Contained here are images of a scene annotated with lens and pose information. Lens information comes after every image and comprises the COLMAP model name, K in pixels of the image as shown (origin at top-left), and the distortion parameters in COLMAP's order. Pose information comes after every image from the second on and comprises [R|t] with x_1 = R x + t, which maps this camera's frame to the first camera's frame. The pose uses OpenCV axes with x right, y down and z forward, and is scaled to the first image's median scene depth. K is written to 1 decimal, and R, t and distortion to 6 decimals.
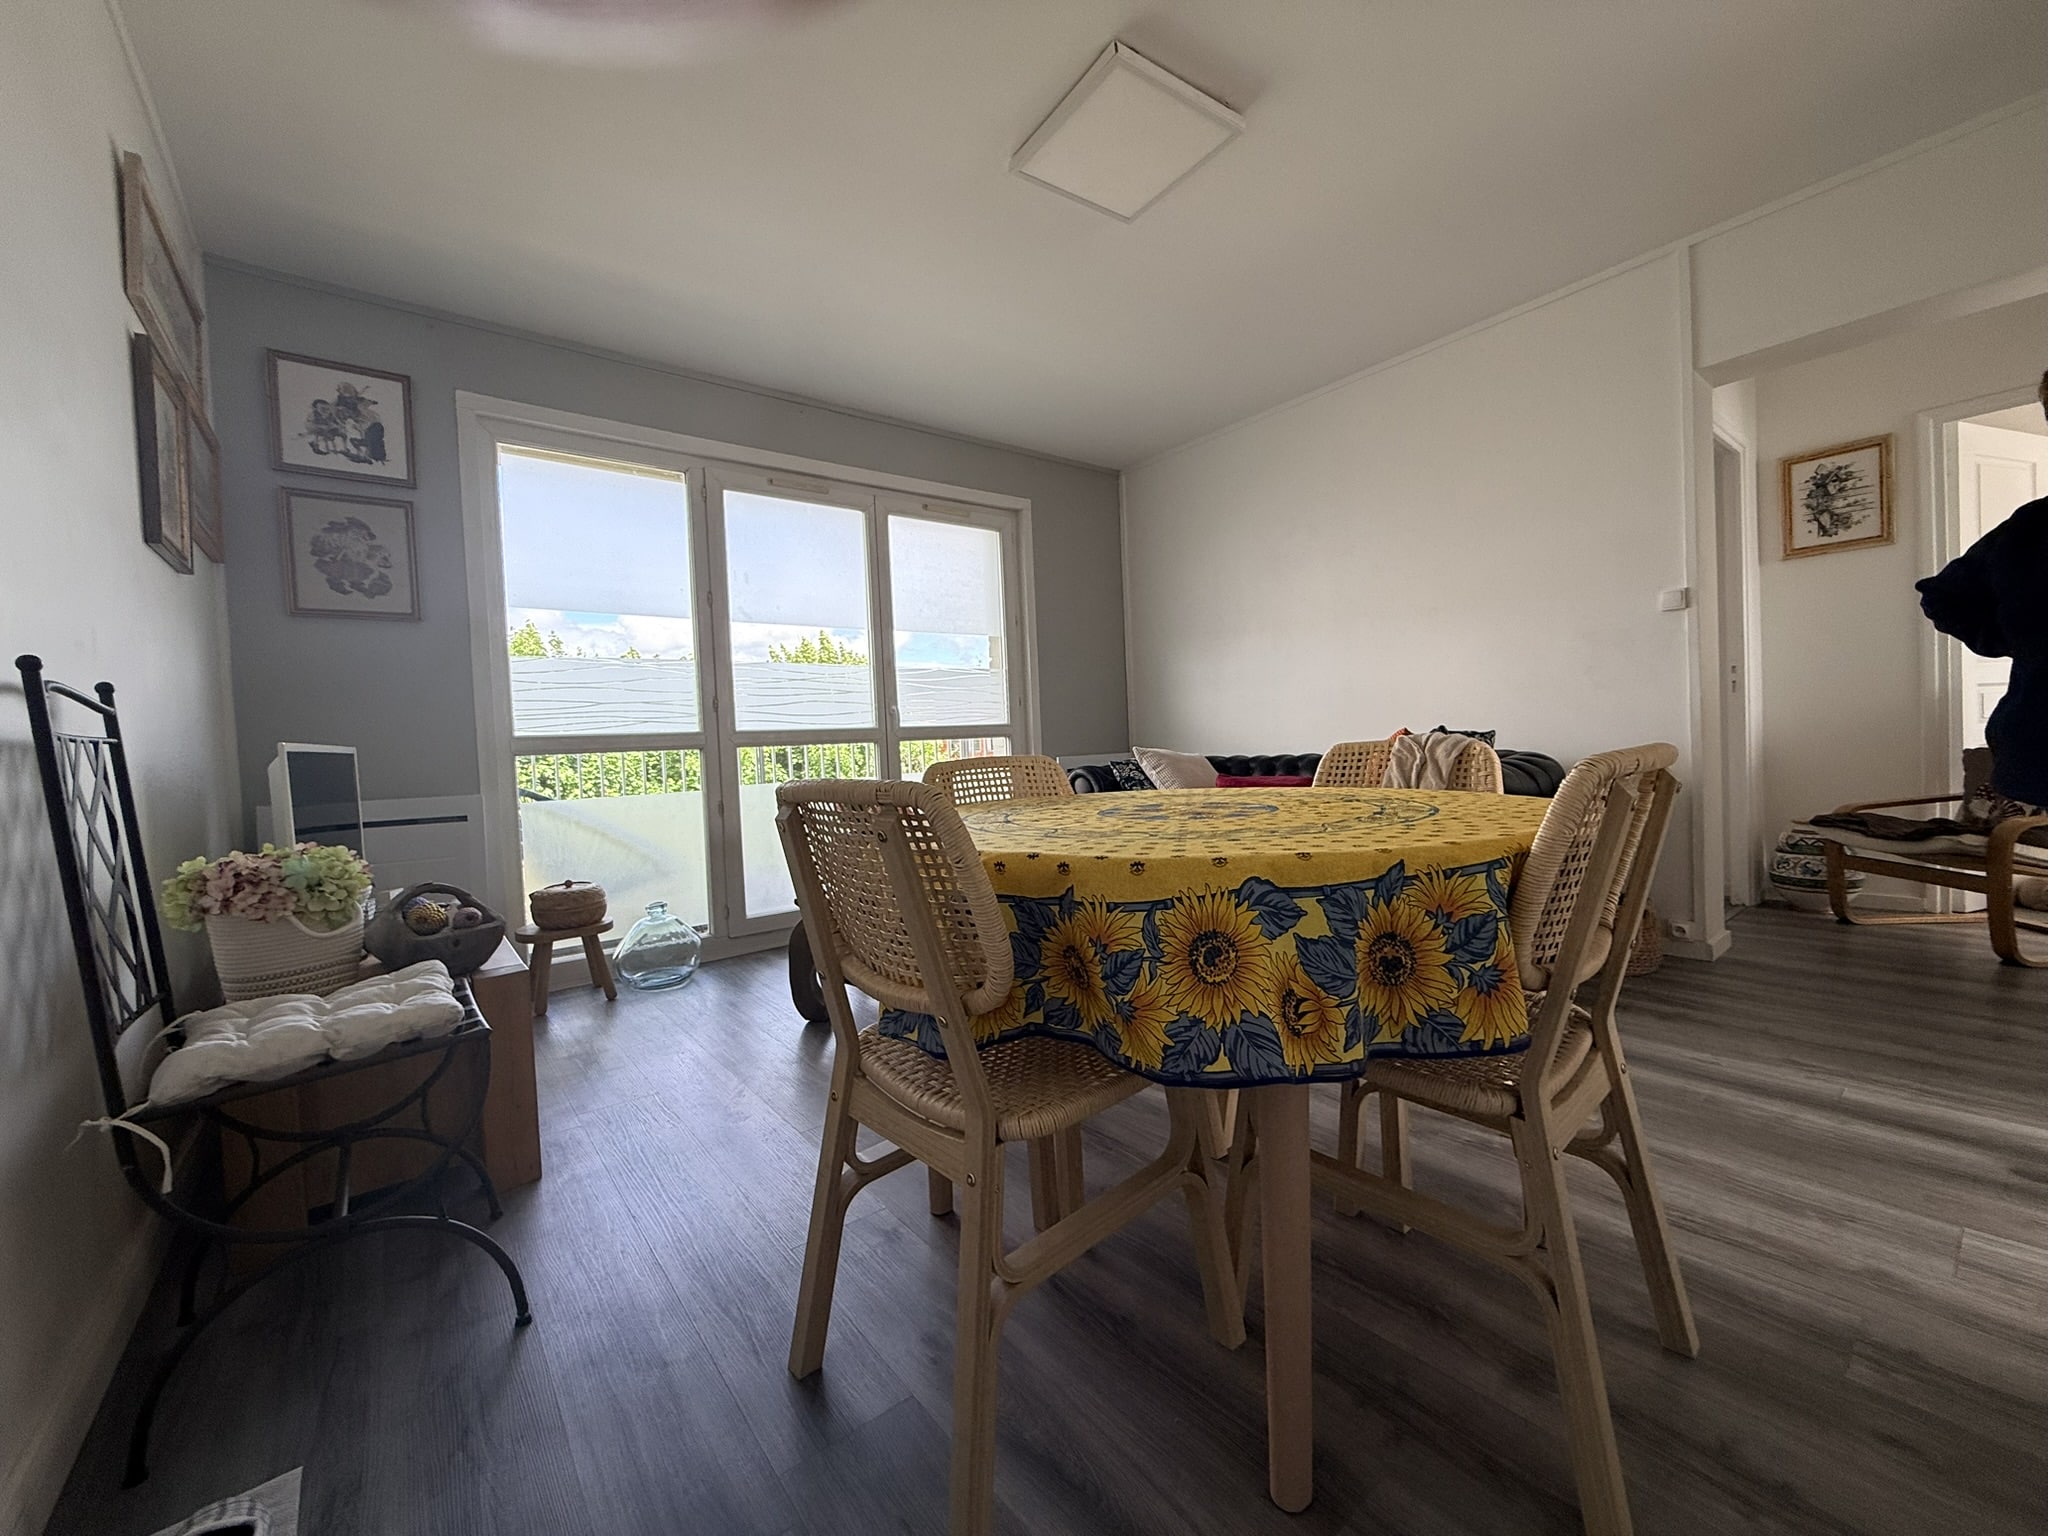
lens RADIAL K [[813.8, 0, 1024.0], [0, 813.8, 768.0], [0, 0, 1]] dist [0.000686, -0.005331]
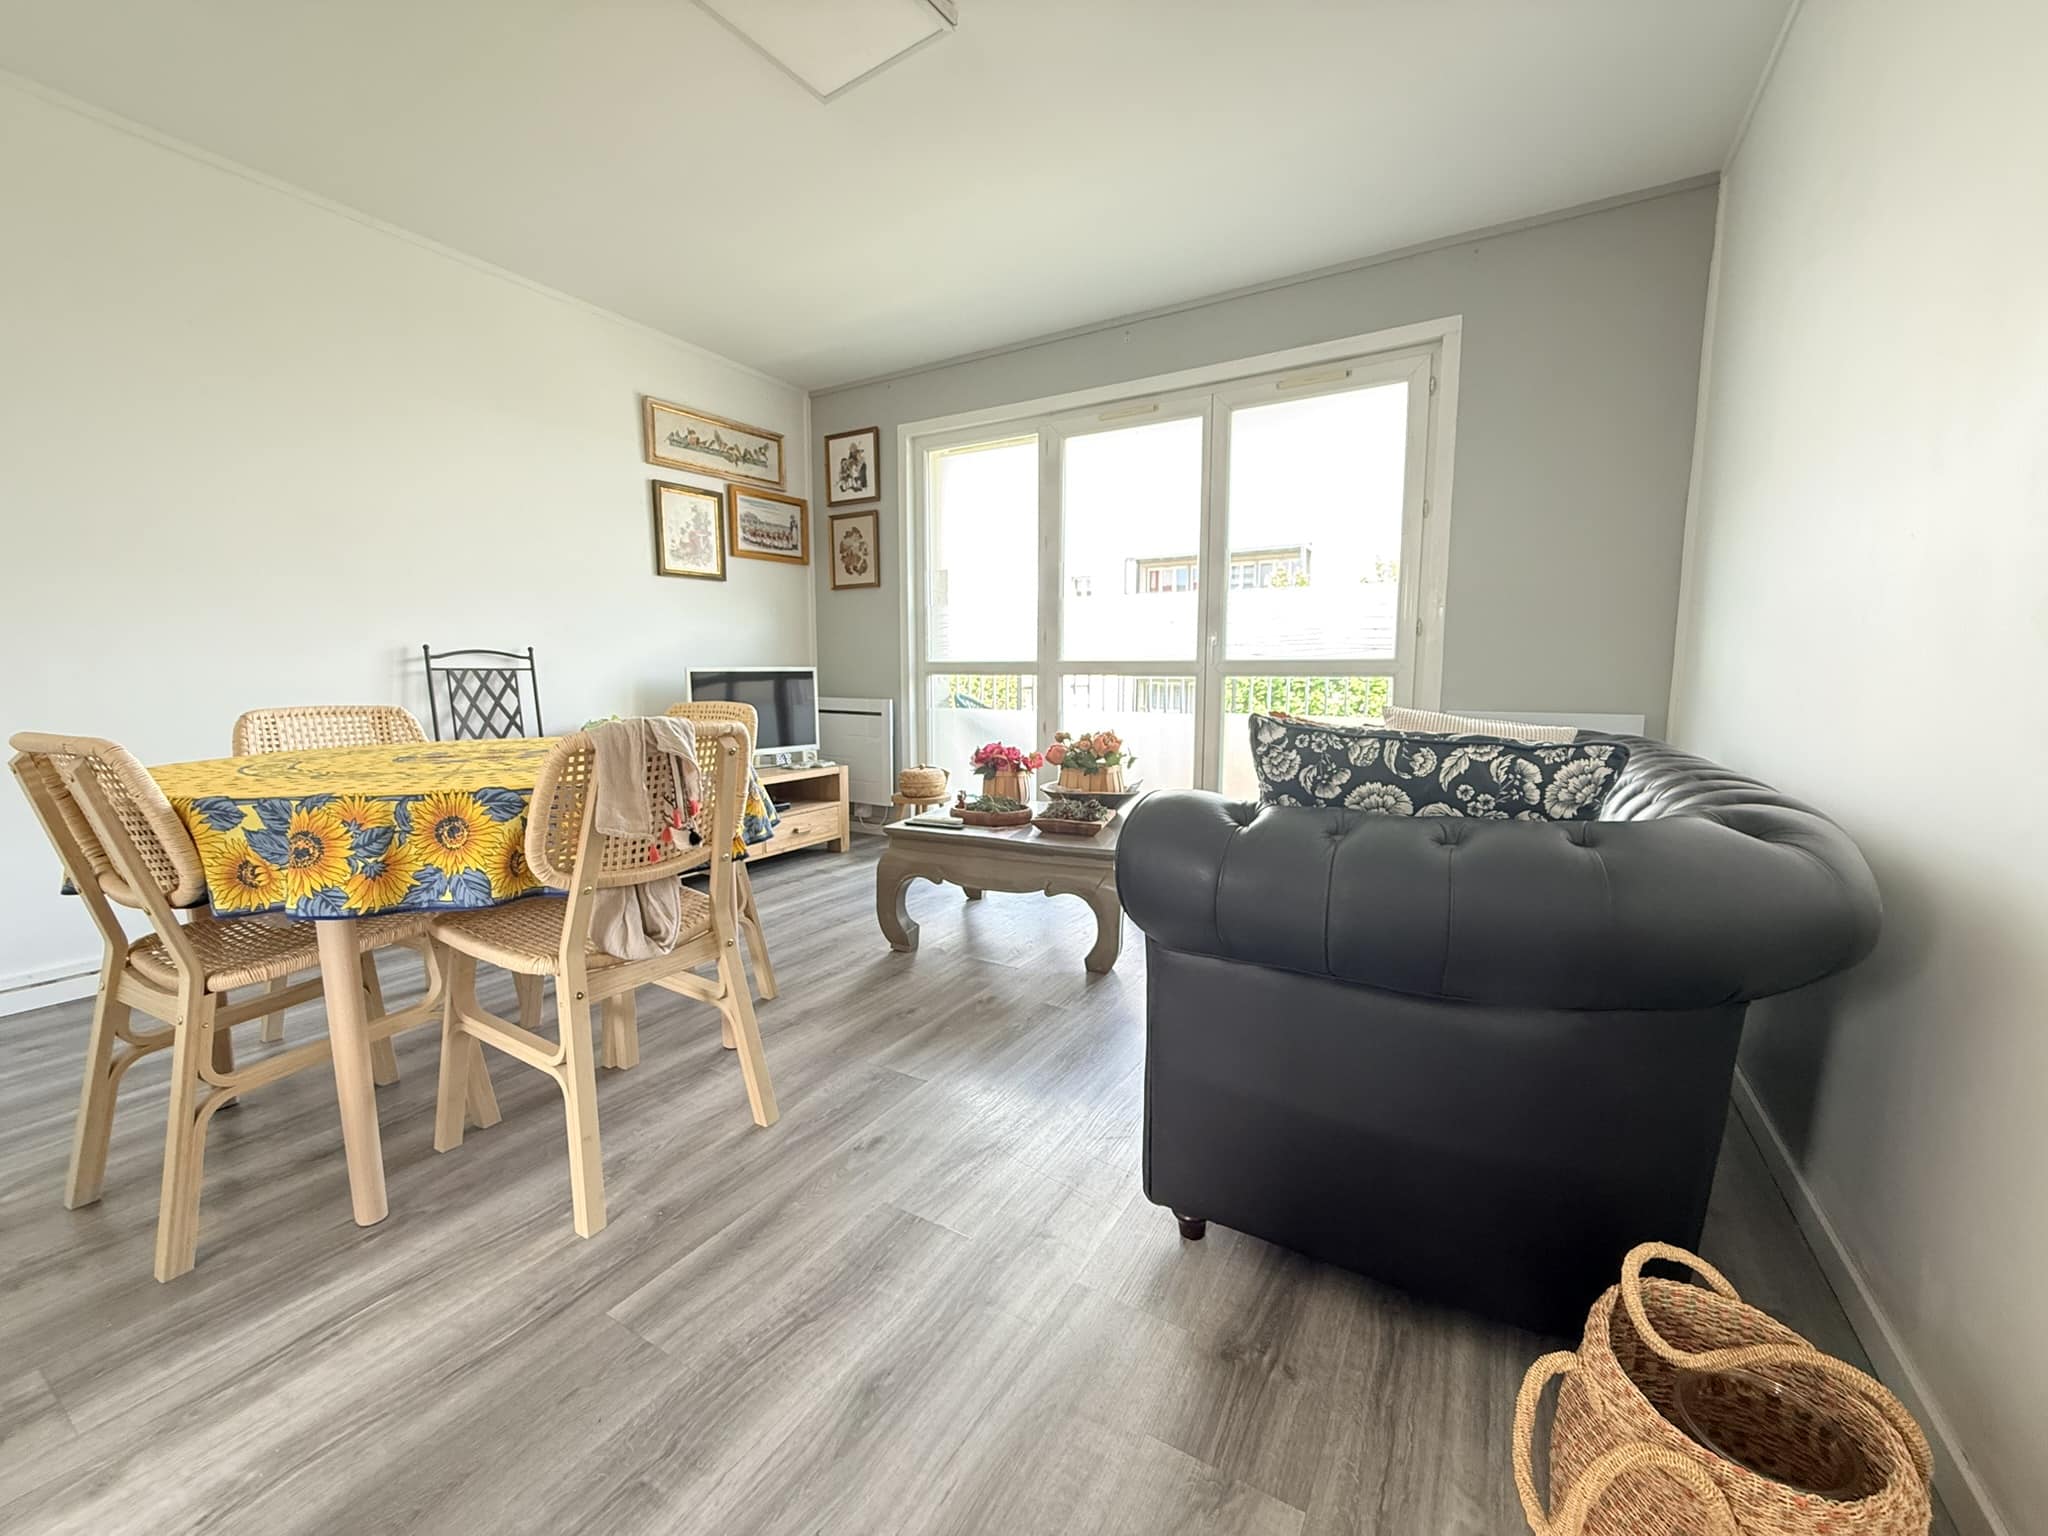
lens RADIAL K [[813.8, 0, 1024.0], [0, 813.8, 768.0], [0, 0, 1]] dist [0.000686, -0.005331]
pose [[0.360807, 0.149555, -0.920571, 0.883753], [-0.044599, 0.988697, 0.143143, -0.073133], [0.931574, -0.010590, 0.363399, 0.697498]]
